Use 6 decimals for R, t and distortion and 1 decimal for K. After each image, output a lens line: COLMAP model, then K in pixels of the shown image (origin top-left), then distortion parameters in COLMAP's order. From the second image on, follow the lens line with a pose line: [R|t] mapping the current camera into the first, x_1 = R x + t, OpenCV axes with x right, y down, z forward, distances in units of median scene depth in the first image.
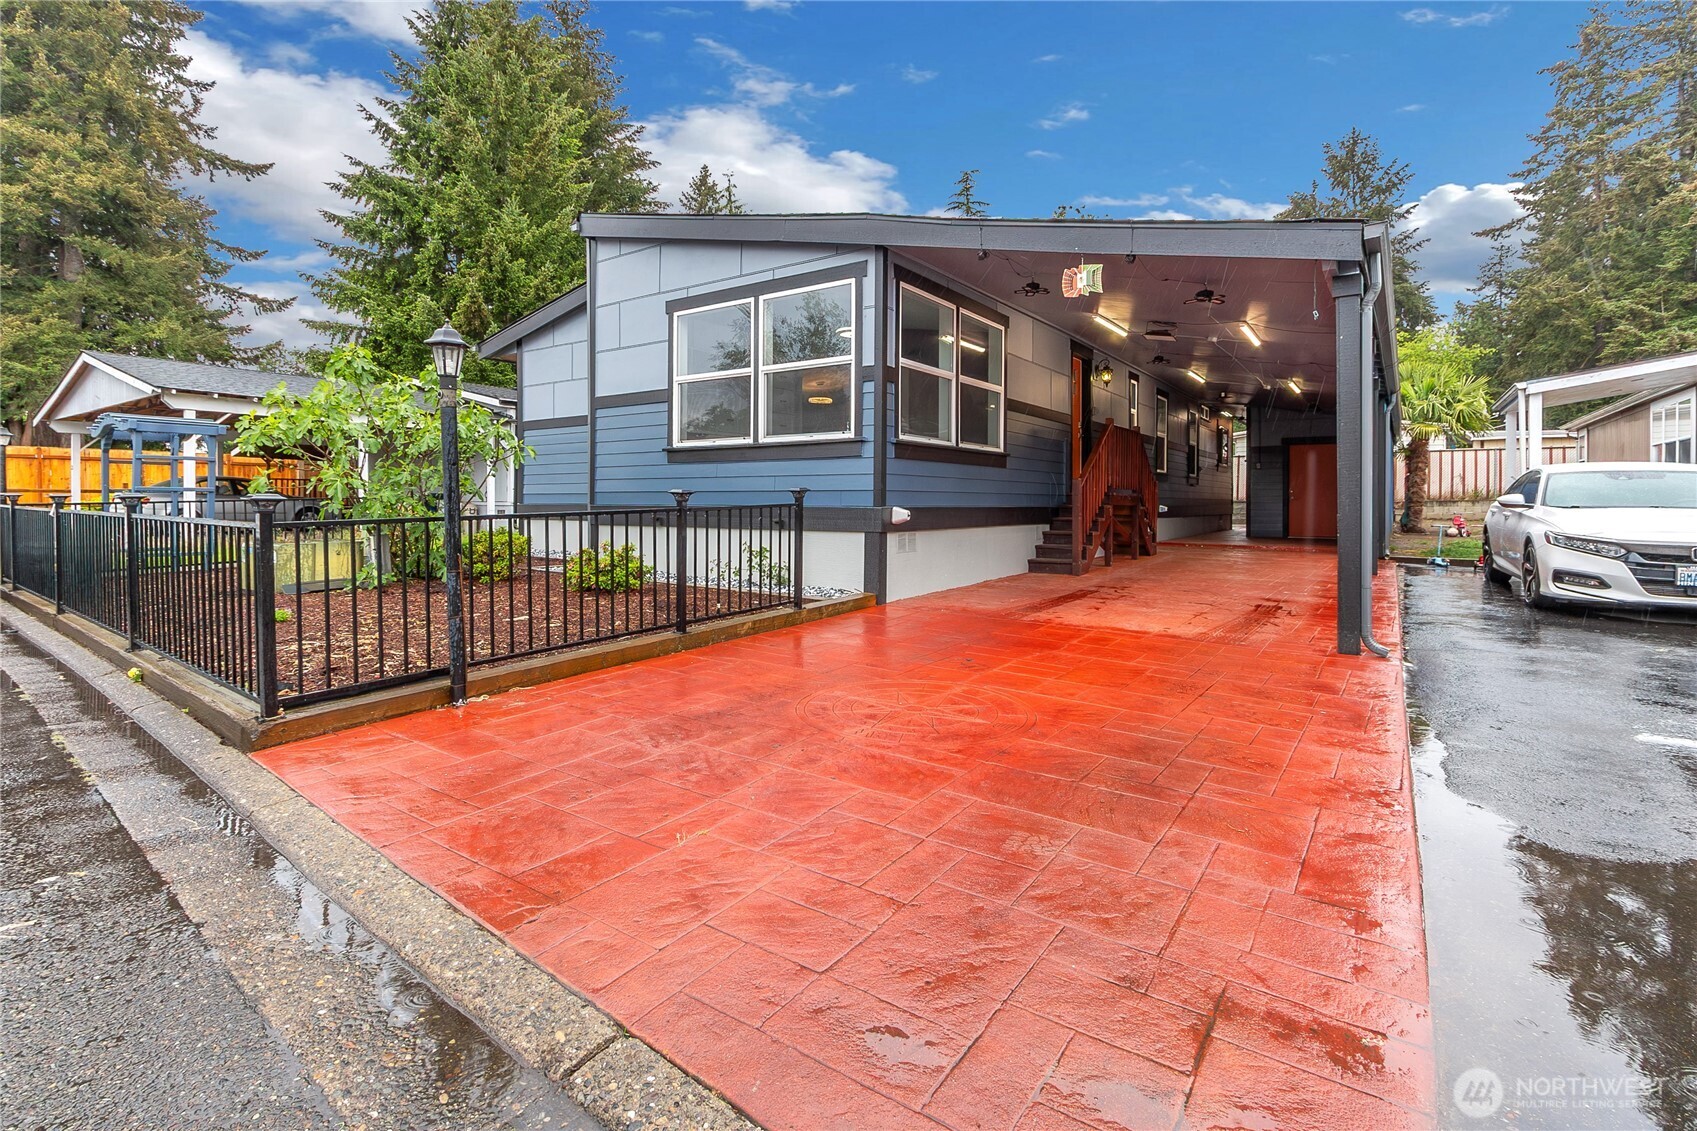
lens RADIAL K [[780.6, 0, 875.6], [0, 780.6, 527.2], [0, 0, 1]] dist [-0.000080, 0.000158]
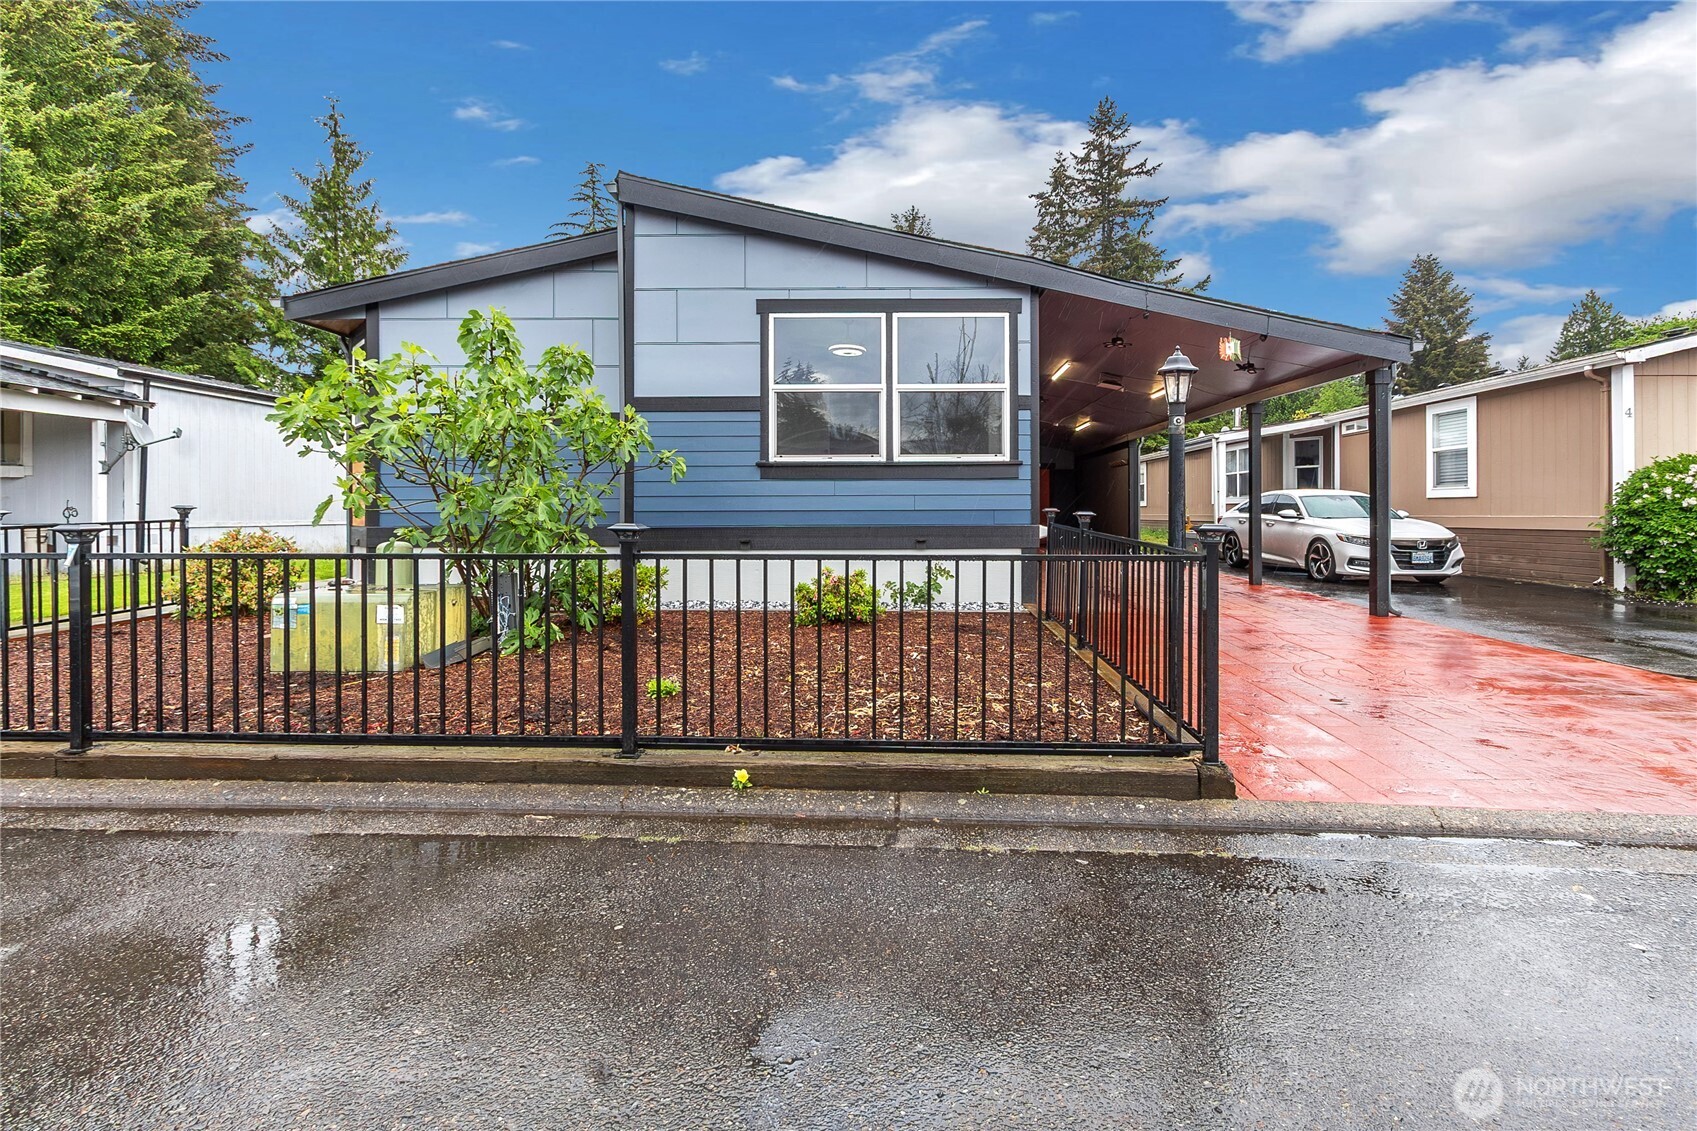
lens RADIAL K [[780.6, 0, 875.6], [0, 780.6, 527.2], [0, 0, 1]] dist [-0.000080, 0.000158]
pose [[0.824609, -0.017694, 0.565426, -0.679791], [0.025152, 0.999669, -0.005399, -0.018697], [-0.565143, 0.018674, 0.824781, 0.187365]]
